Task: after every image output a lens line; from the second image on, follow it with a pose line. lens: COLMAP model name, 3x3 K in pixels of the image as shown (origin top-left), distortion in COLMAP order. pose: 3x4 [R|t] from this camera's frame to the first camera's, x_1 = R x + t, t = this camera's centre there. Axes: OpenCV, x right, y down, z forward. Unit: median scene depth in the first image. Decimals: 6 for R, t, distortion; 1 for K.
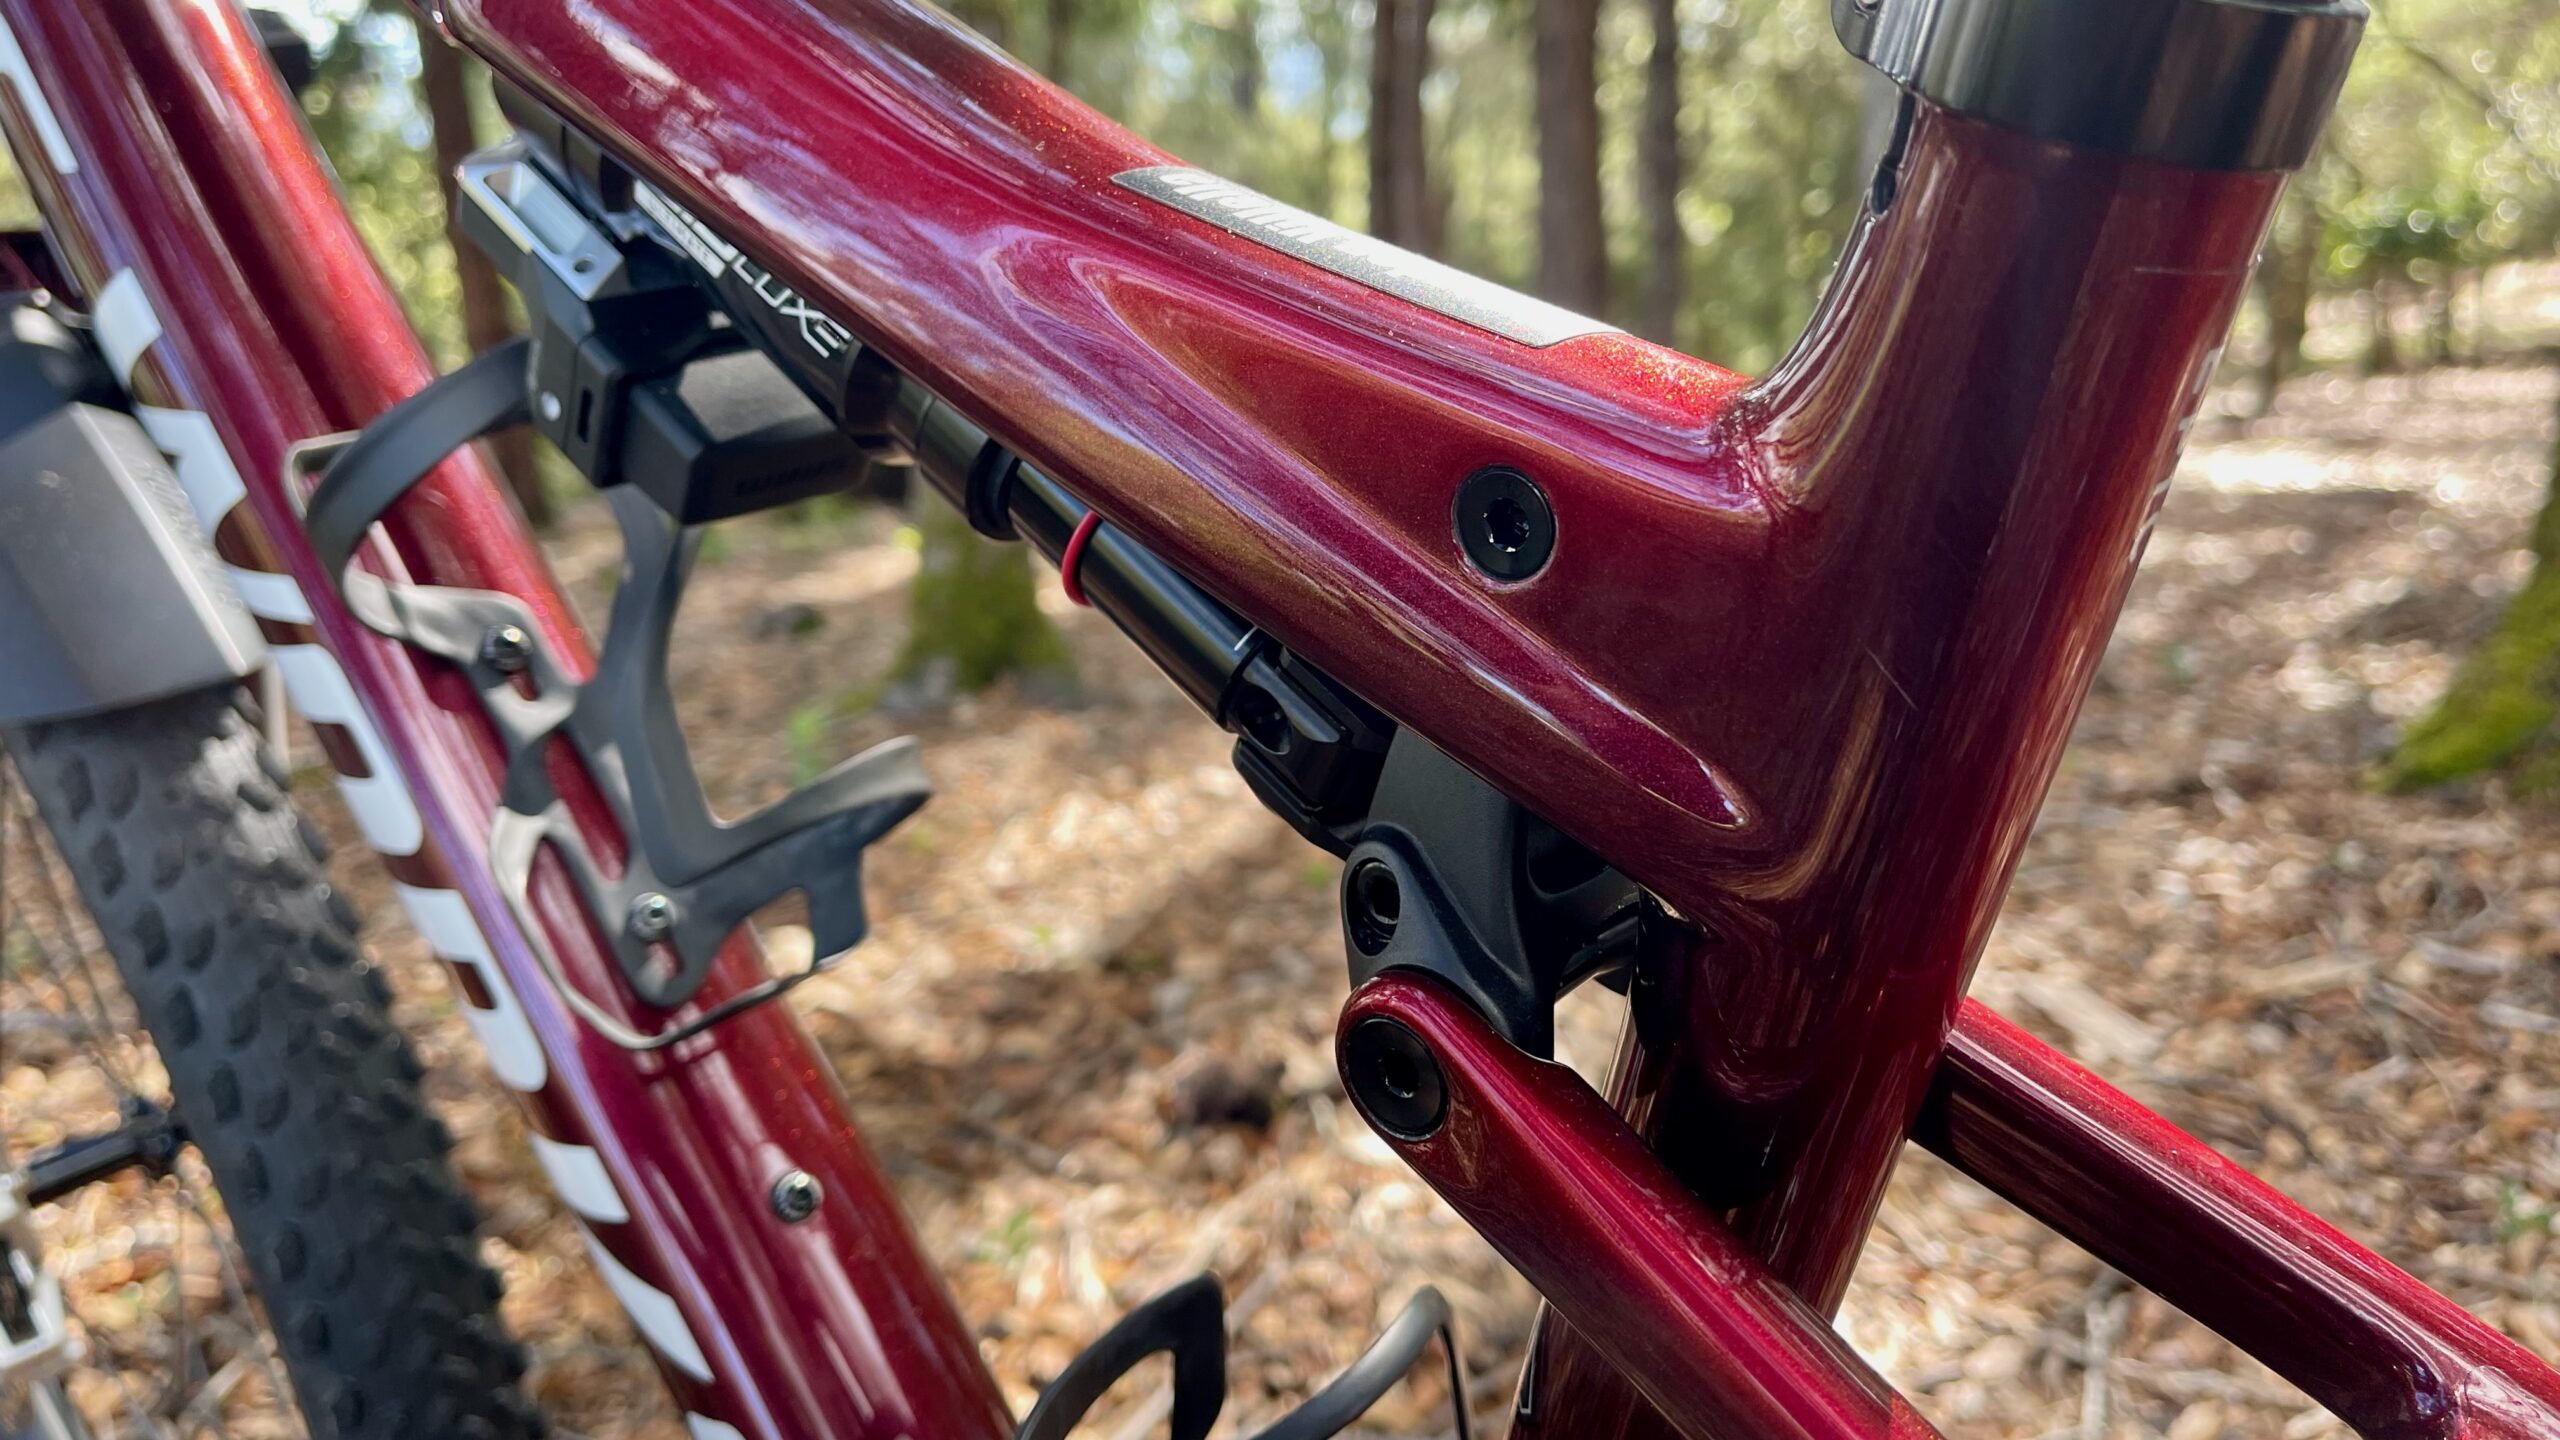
lens RADIAL K [[2001.6, 0, 1273.5], [0, 2001.6, 726.1], [0, 0, 1]] dist [0.017813, -0.007751]
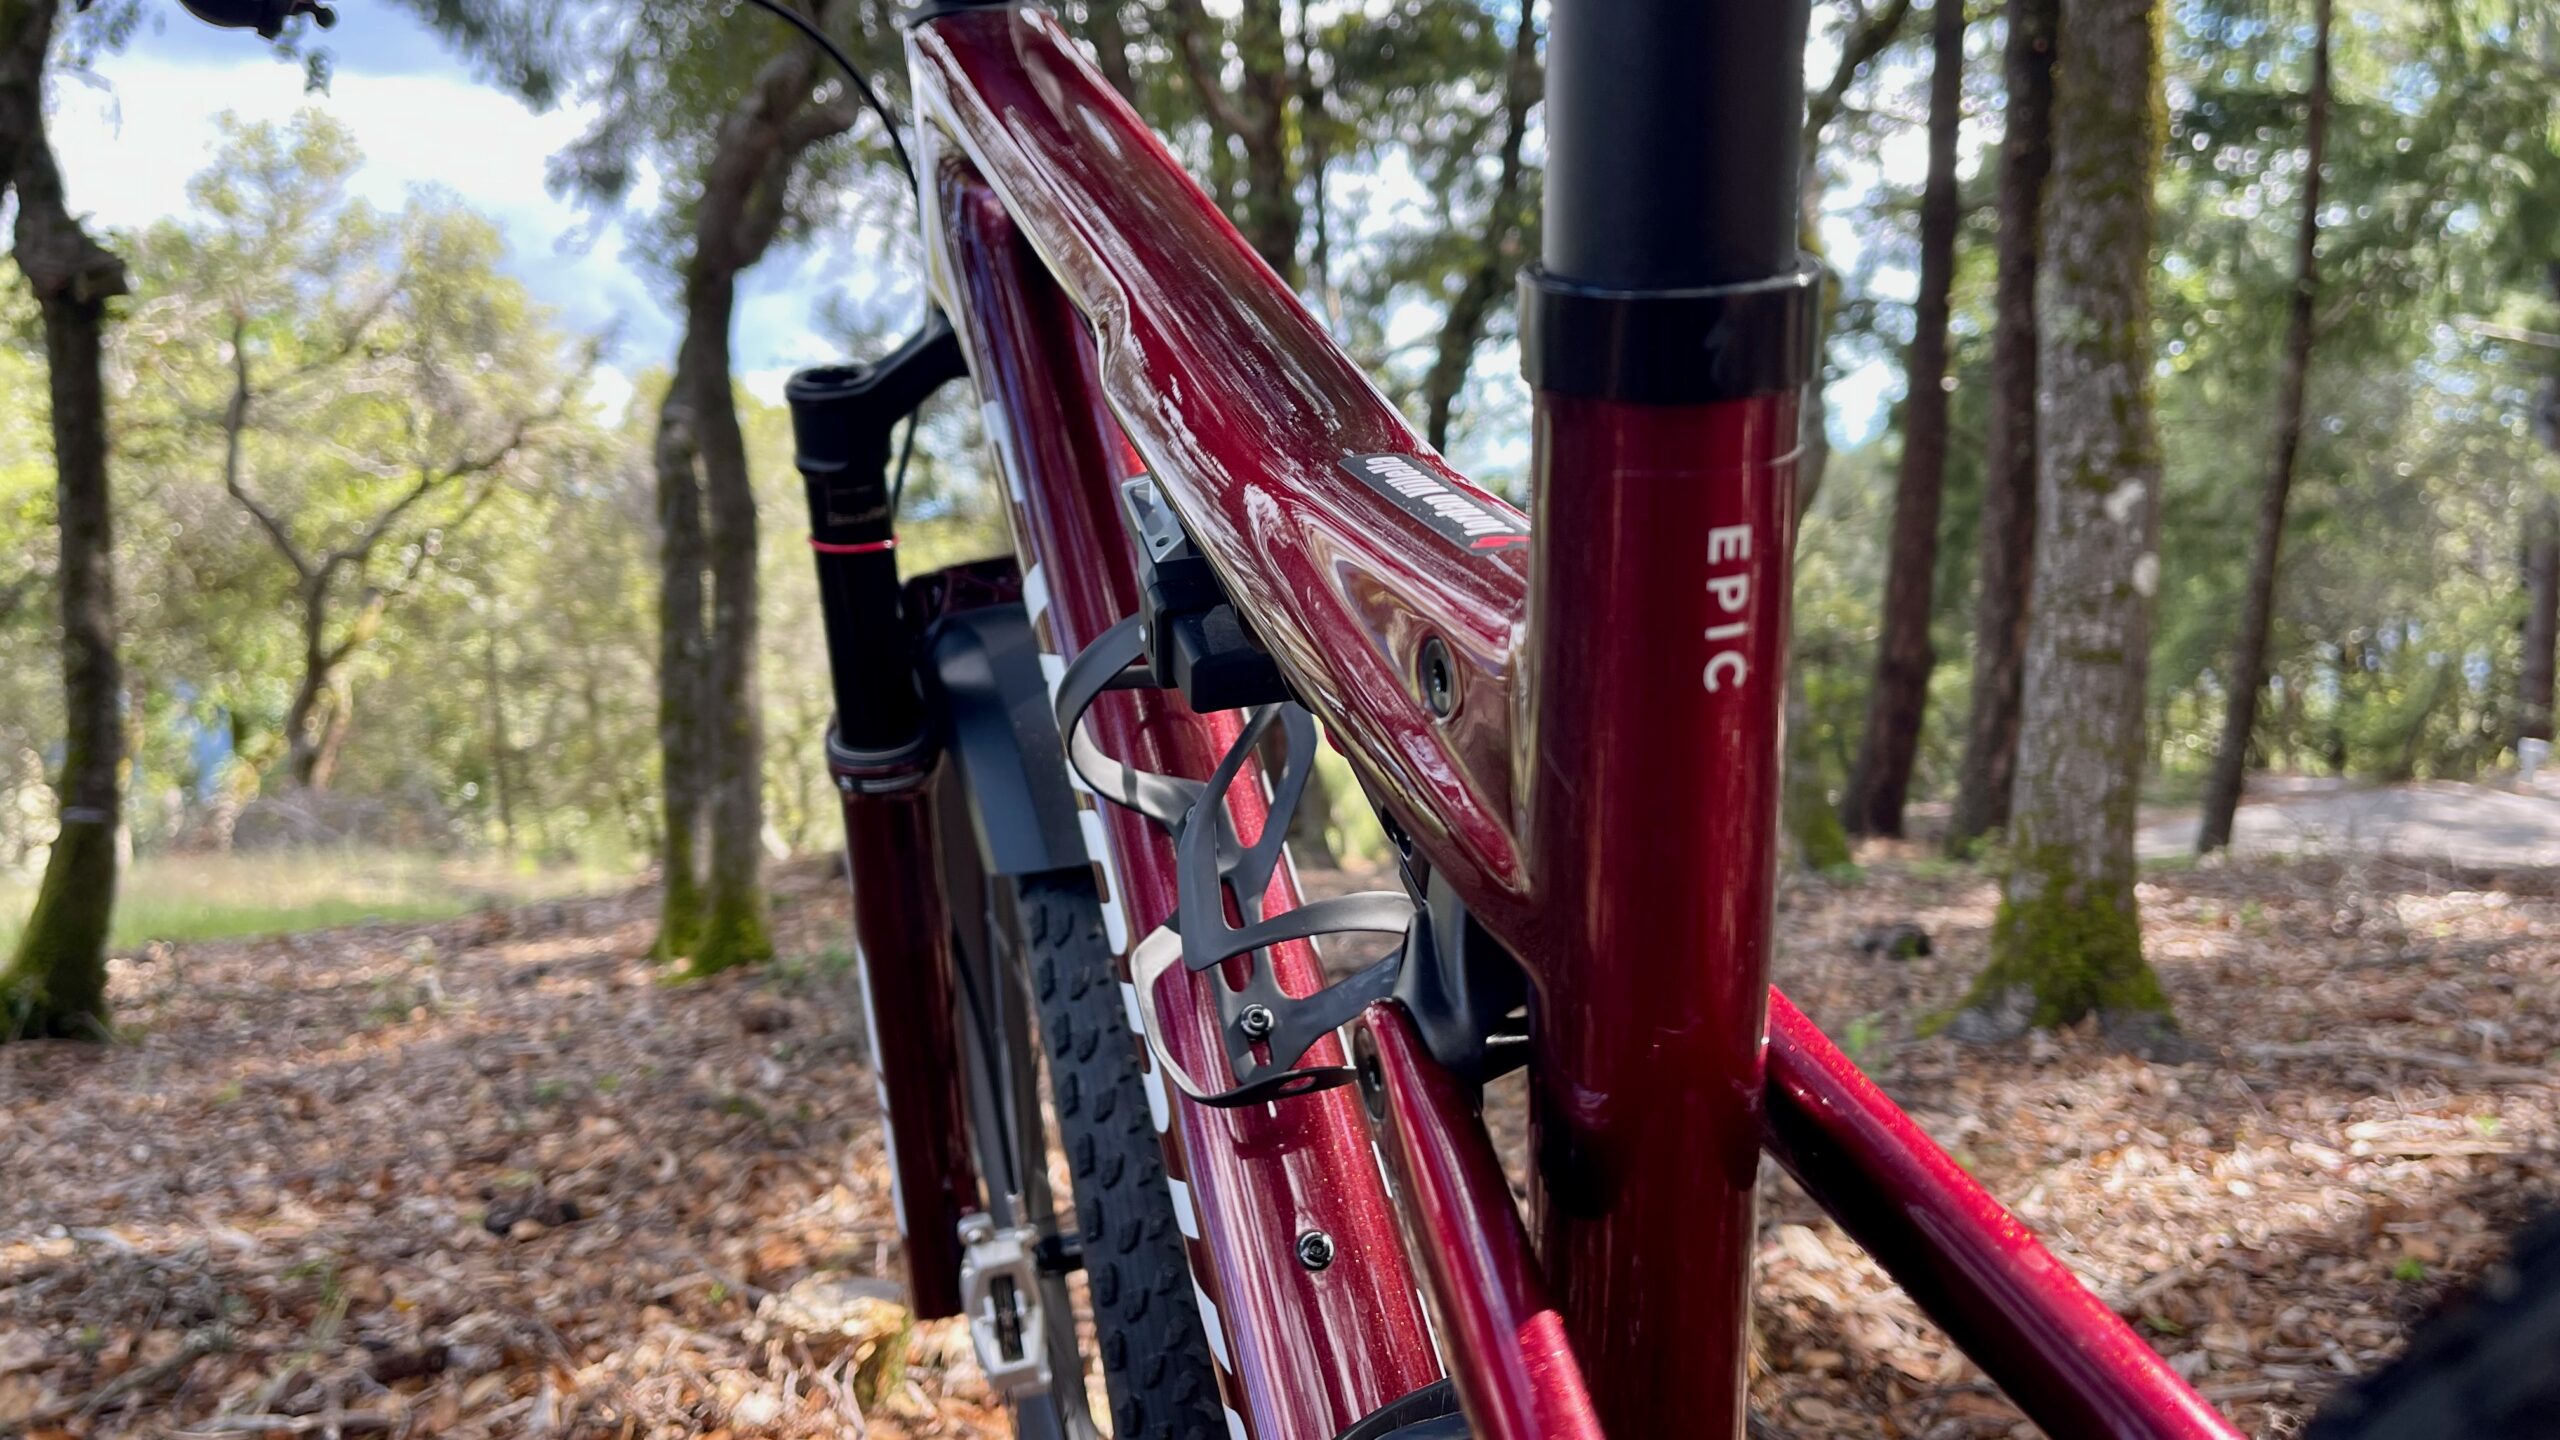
lens RADIAL K [[2001.6, 0, 1292.5], [0, 2001.6, 731.6], [0, 0, 1]] dist [0.017813, -0.007751]
pose [[0.838853, 0.039396, -0.542931, 0.102198], [-0.126508, 0.984179, -0.124046, 0.015909], [0.529454, 0.172742, 0.830565, -0.033521]]
